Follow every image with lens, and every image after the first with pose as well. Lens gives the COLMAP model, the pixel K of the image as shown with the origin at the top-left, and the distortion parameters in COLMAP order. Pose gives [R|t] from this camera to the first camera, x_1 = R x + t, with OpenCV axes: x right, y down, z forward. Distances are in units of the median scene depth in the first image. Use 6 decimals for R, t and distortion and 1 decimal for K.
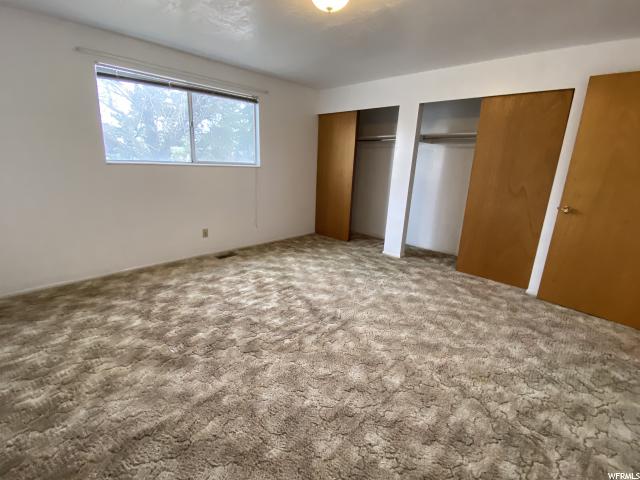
lens RADIAL K [[300.2, 0, 320.0], [0, 300.2, 238.5], [0, 0, 1]] dist [0.020524, 0.000068]
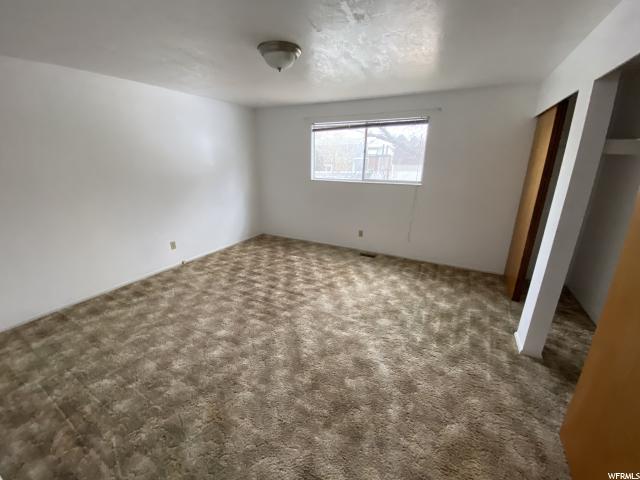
lens RADIAL K [[266.9, 0, 318.6], [0, 266.9, 239.2], [0, 0, 1]] dist [0.001104, -0.002415]
pose [[0.258984, 0.250105, -0.932939, 0.707413], [-0.245375, 0.951242, 0.186896, -0.177585], [0.934194, 0.180517, 0.307726, 0.511160]]
